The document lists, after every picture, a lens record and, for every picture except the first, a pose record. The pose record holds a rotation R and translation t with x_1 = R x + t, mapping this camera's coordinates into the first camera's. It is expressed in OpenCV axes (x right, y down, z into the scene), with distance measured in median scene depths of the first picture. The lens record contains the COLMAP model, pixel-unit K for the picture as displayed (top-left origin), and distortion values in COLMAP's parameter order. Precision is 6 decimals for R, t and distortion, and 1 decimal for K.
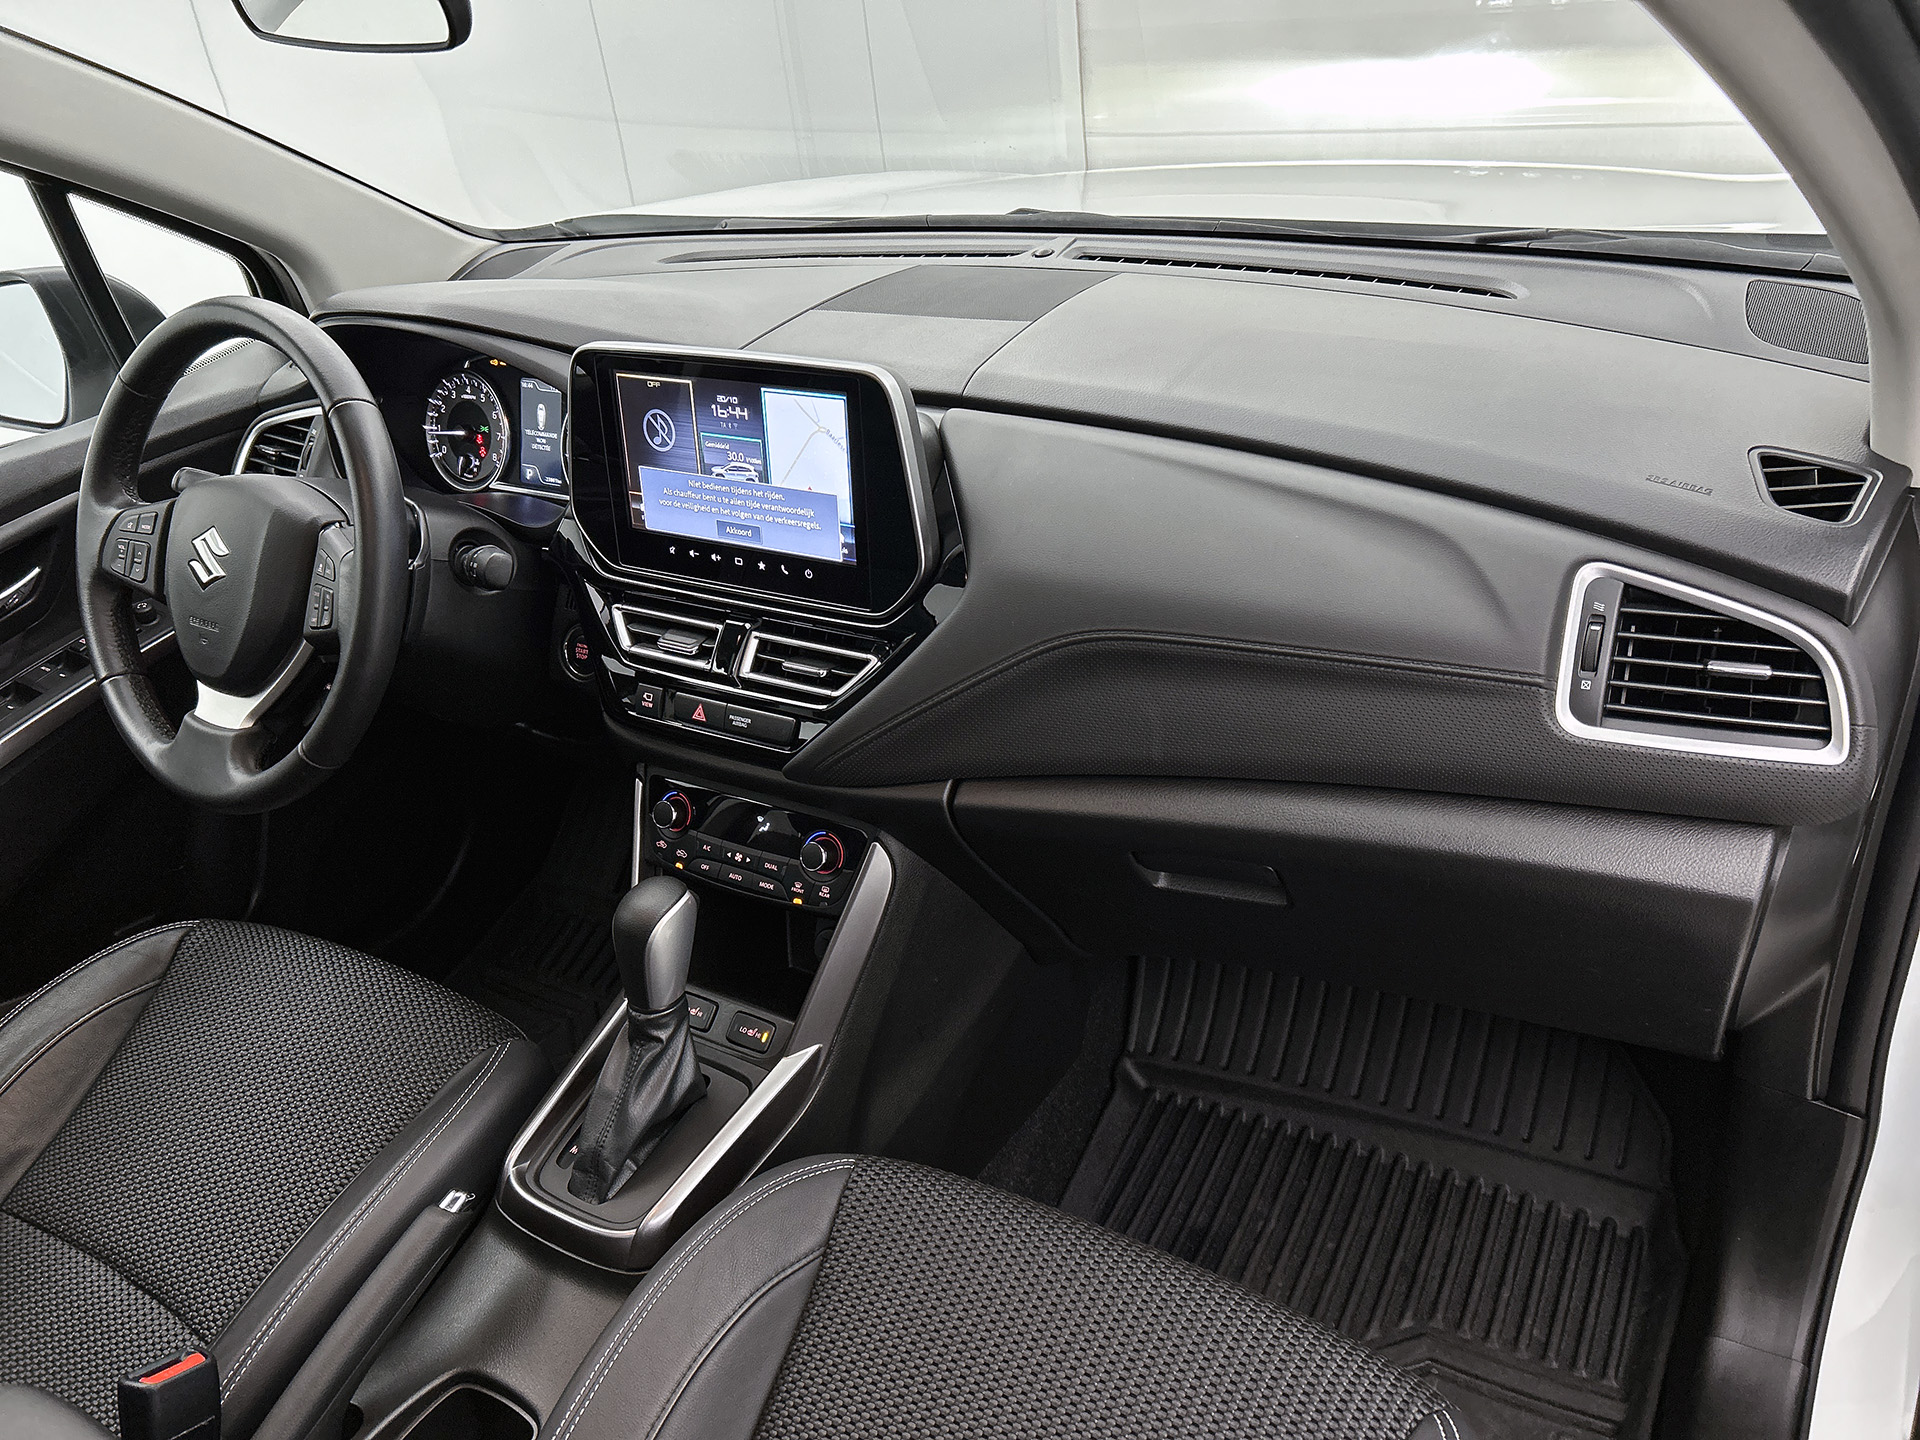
lens RADIAL K [[1418.7, 0, 1000.3], [0, 1418.7, 725.7], [0, 0, 1]] dist [0.053106, -0.002985]
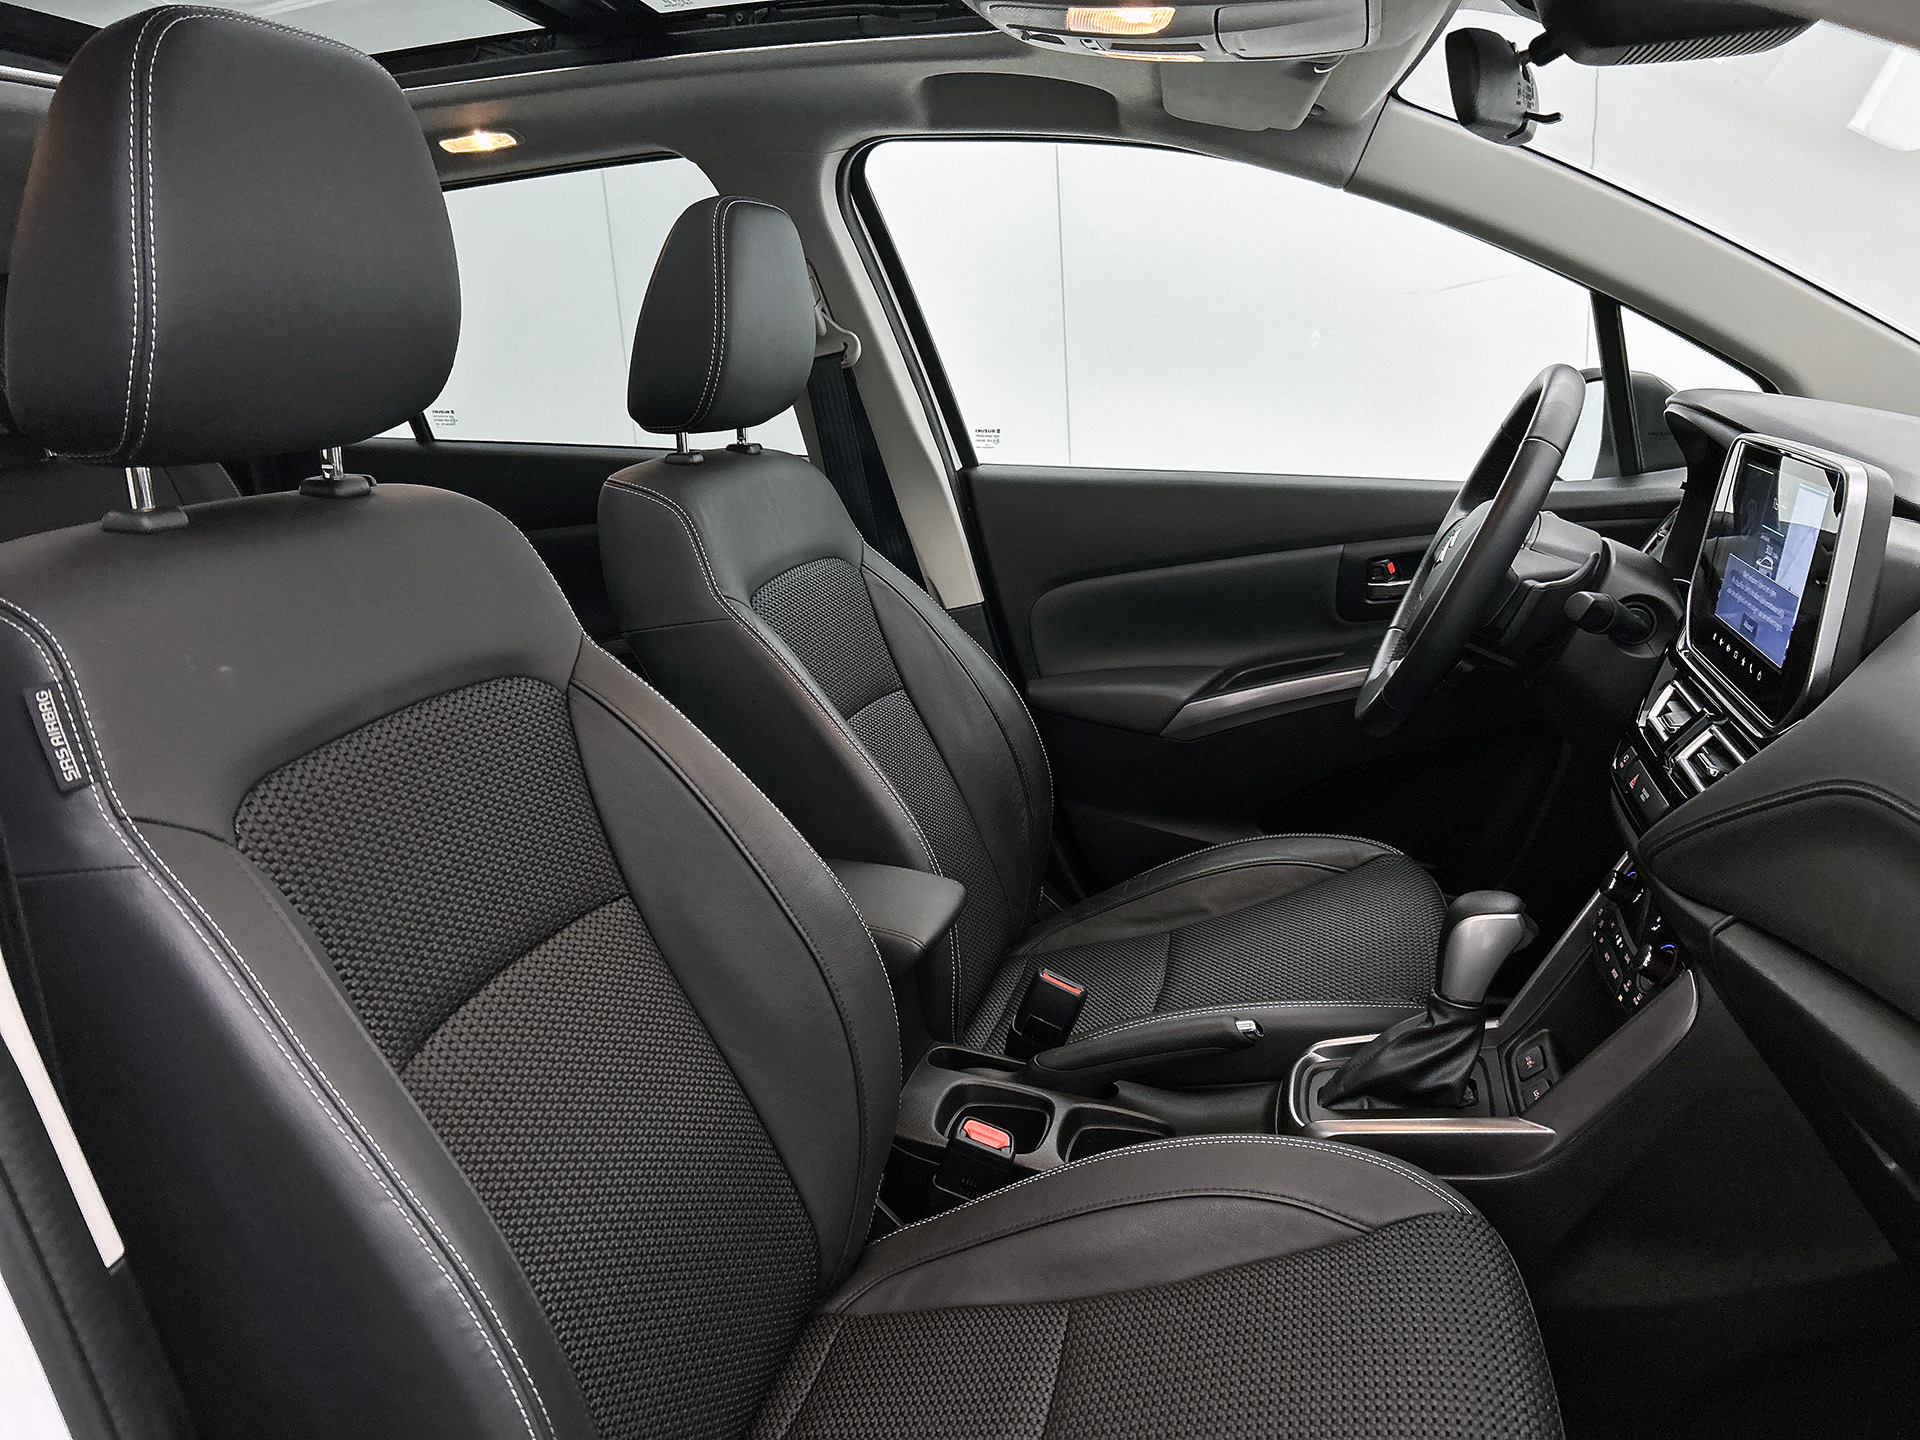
lens RADIAL K [[1471.6, 0, 960.0], [0, 1471.6, 720.0], [0, 0, 1]] dist [0.014497, -0.008238]
pose [[0.301532, 0.322043, -0.897422, 0.586132], [-0.450335, 0.877731, 0.163665, -0.002266], [0.840403, 0.354790, 0.409691, 0.159484]]
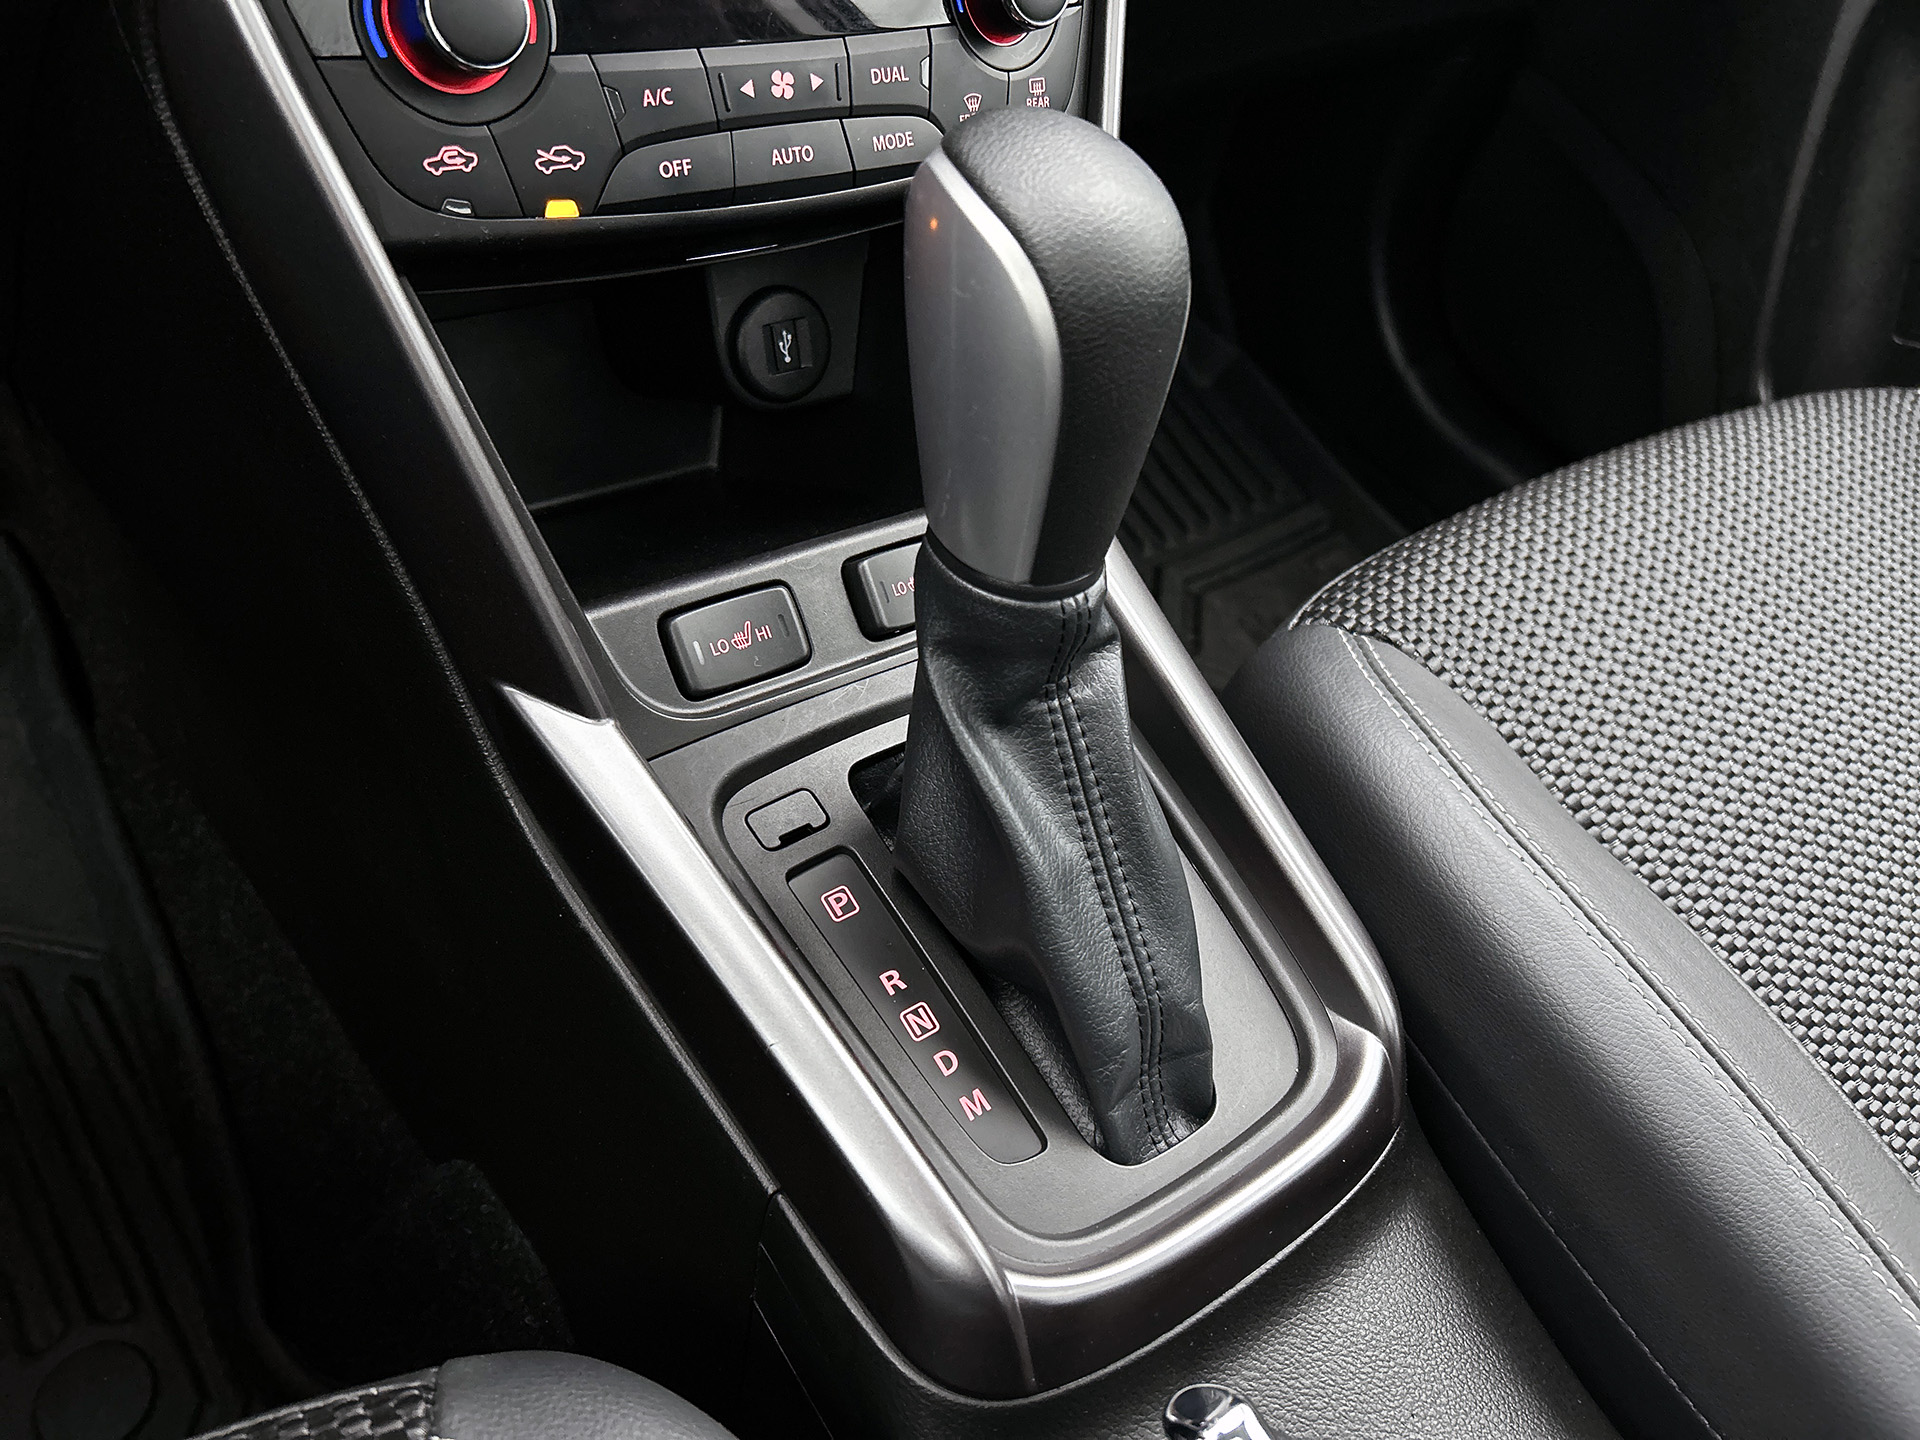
lens RADIAL K [[1471.6, 0, 960.0], [0, 1471.6, 720.0], [0, 0, 1]] dist [0.014497, -0.008238]
pose [[0.379764, -0.542686, 0.749180, -0.515715], [0.233230, 0.839858, 0.490145, 0.066039], [-0.895200, -0.011408, 0.445519, 0.891585]]
